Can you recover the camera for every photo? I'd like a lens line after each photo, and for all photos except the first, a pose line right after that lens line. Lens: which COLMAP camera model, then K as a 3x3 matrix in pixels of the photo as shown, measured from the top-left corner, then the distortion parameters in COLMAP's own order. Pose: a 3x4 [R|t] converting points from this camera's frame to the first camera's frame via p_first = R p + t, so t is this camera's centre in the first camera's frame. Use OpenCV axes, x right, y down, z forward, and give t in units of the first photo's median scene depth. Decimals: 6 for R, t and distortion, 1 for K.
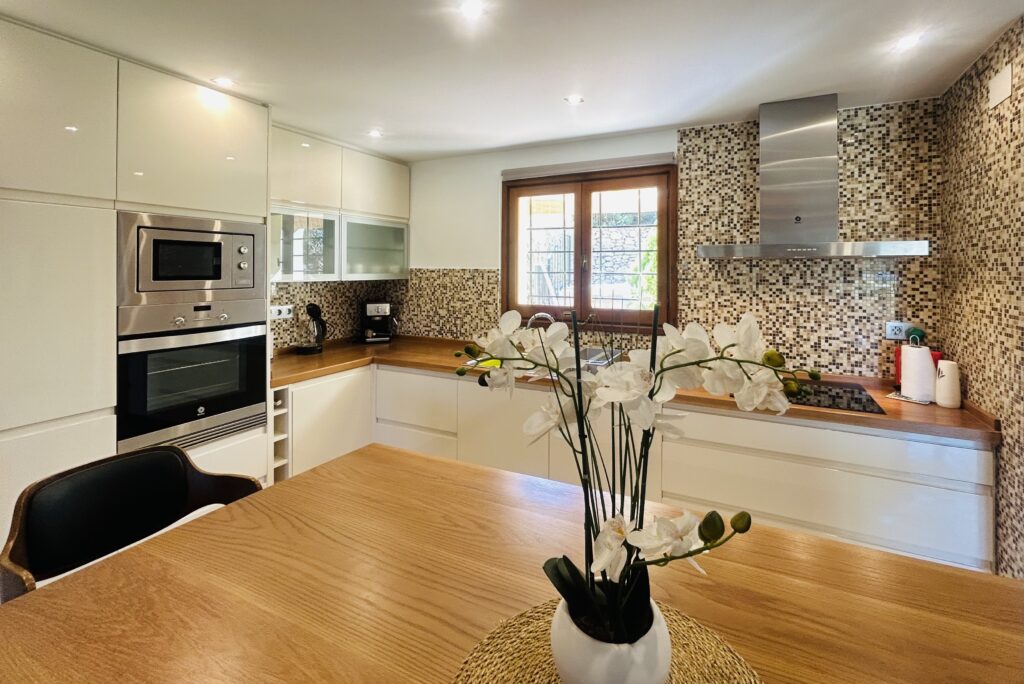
lens RADIAL K [[455.1, 0, 535.9], [0, 455.1, 265.2], [0, 0, 1]] dist [0.004963, 0.000071]
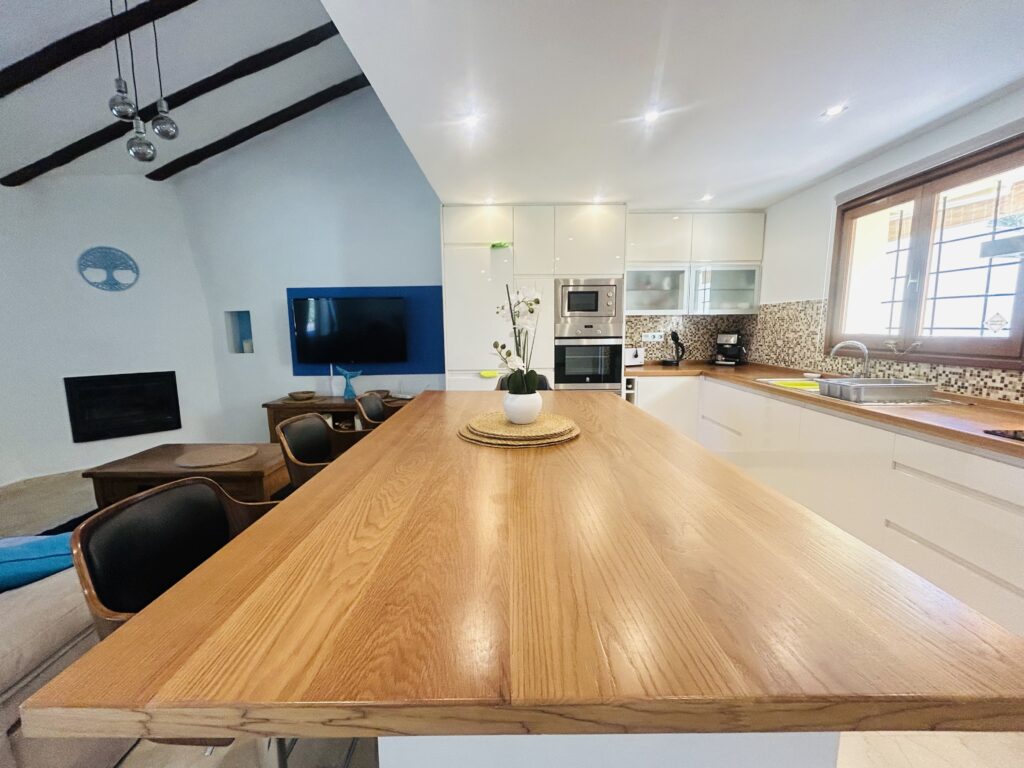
lens RADIAL K [[417.9, 0, 509.1], [0, 417.9, 384.2], [0, 0, 1]] dist [0.002174, 0.000282]
pose [[0.423877, 0.114374, -0.898469, 0.455885], [0.014593, 0.991003, 0.133038, 0.059755], [0.905602, -0.069503, 0.418395, -0.033266]]
